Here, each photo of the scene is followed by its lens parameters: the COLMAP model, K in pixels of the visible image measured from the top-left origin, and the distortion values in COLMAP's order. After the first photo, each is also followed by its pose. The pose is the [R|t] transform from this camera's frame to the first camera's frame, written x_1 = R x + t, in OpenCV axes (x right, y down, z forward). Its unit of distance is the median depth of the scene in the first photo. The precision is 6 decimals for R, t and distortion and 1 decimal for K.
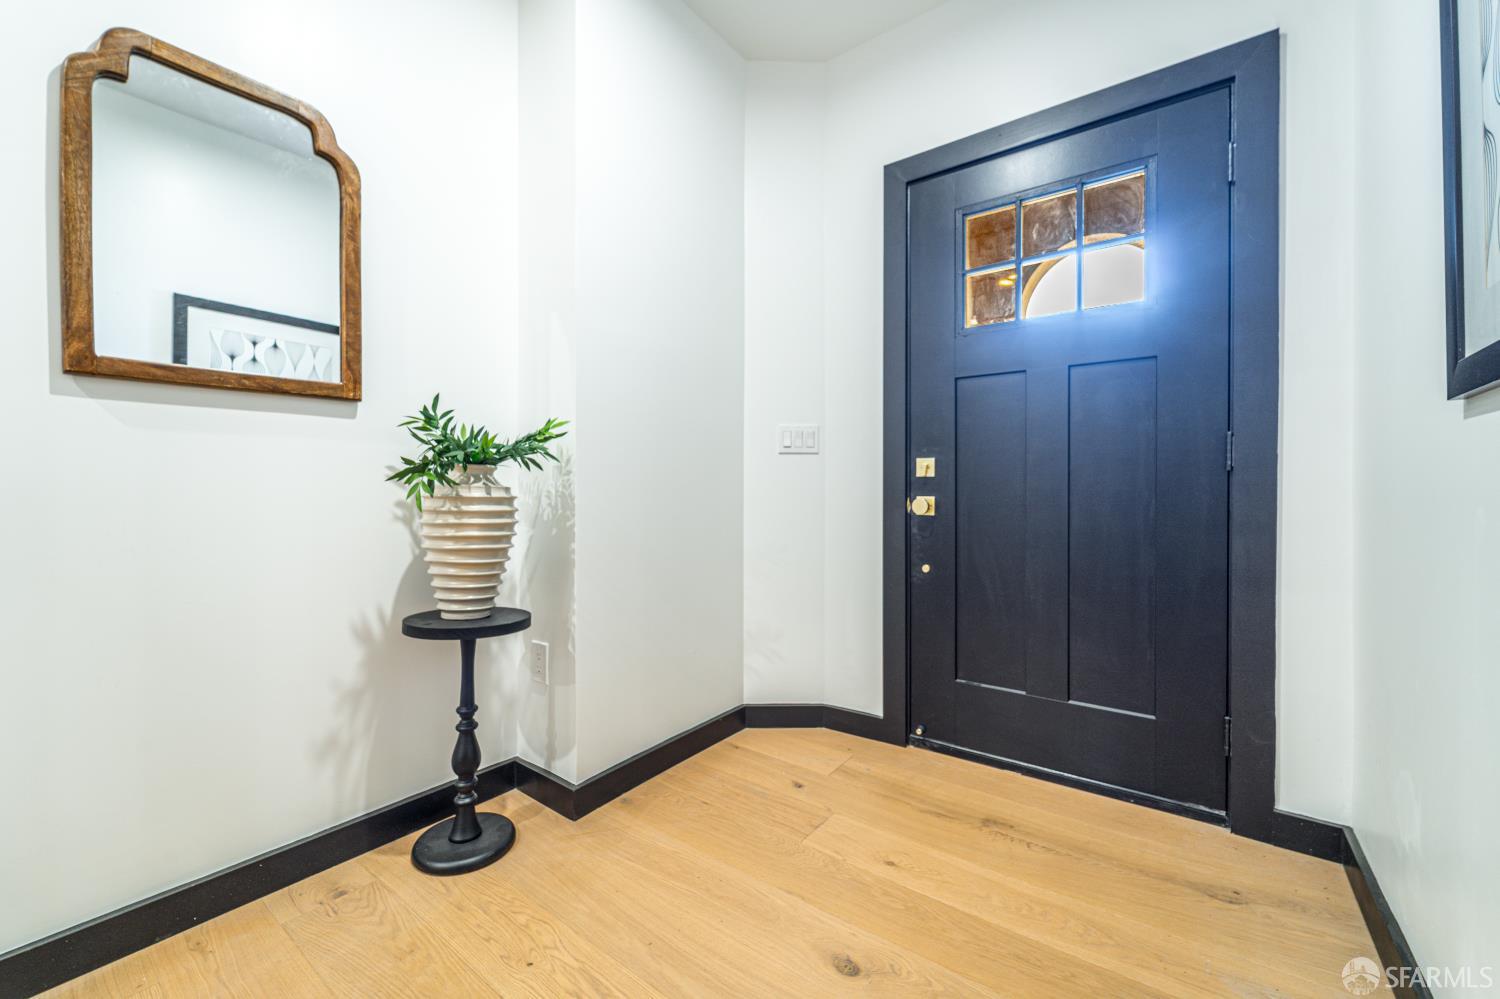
lens RADIAL K [[607.2, 0, 741.8], [0, 607.2, 494.8], [0, 0, 1]] dist [0.002666, -0.000056]
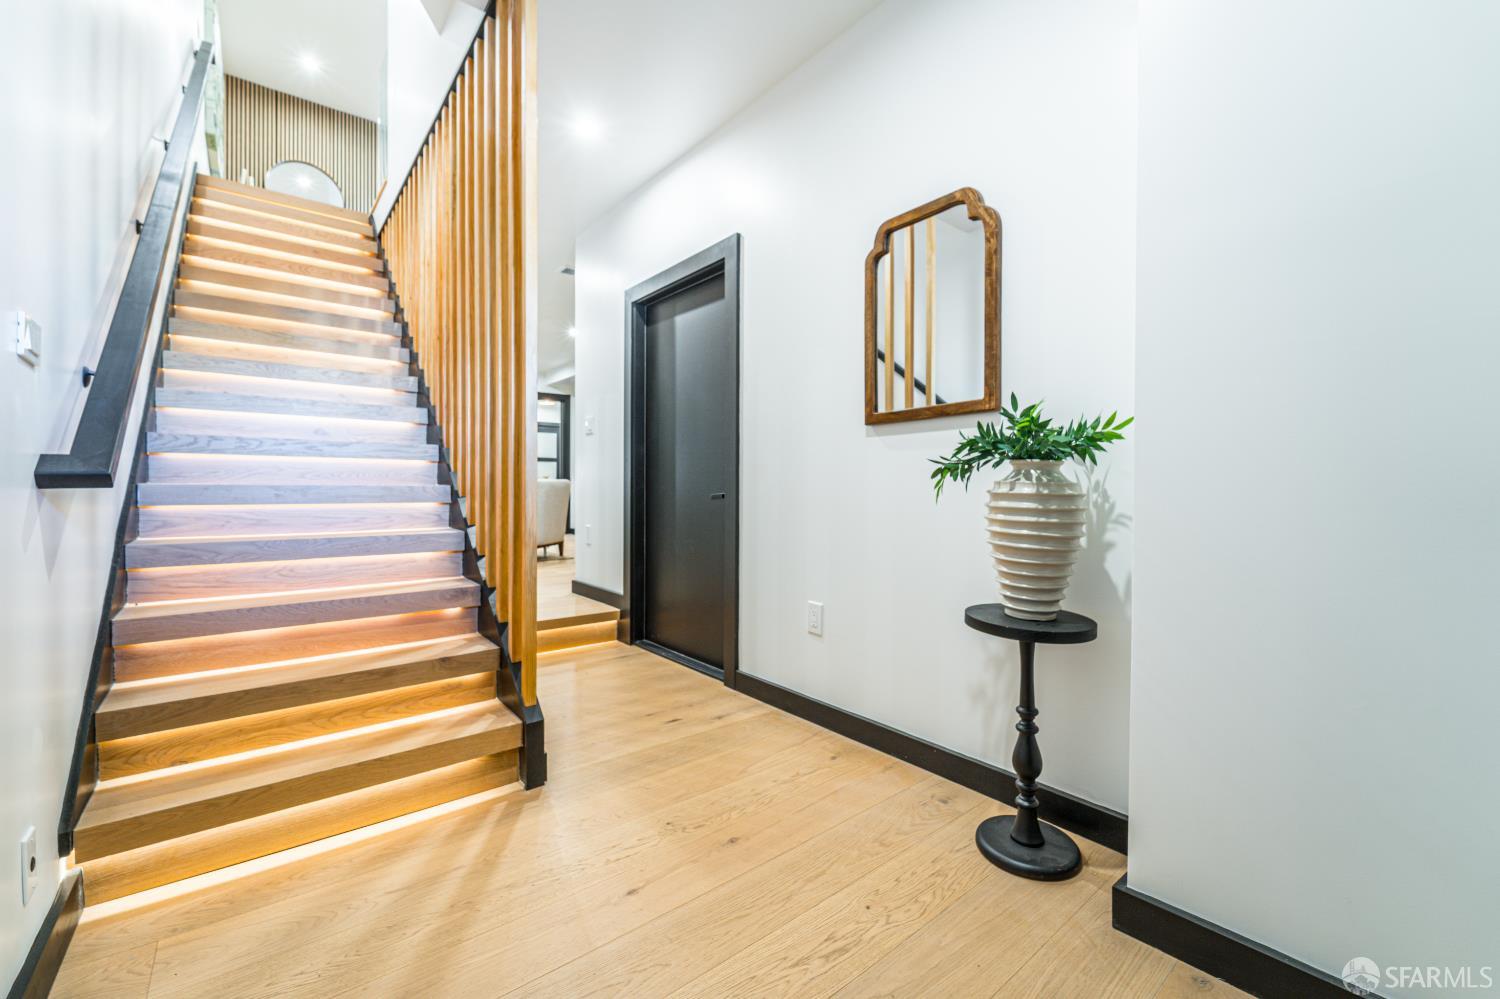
lens RADIAL K [[607.2, 0, 740.8], [0, 607.2, 492.6], [0, 0, 1]] dist [0.002666, -0.000056]
pose [[-0.235451, 0.008968, -0.971845, 0.626732], [-0.004813, 0.999934, 0.010393, -0.006566], [0.971874, 0.007124, -0.235393, 0.811771]]
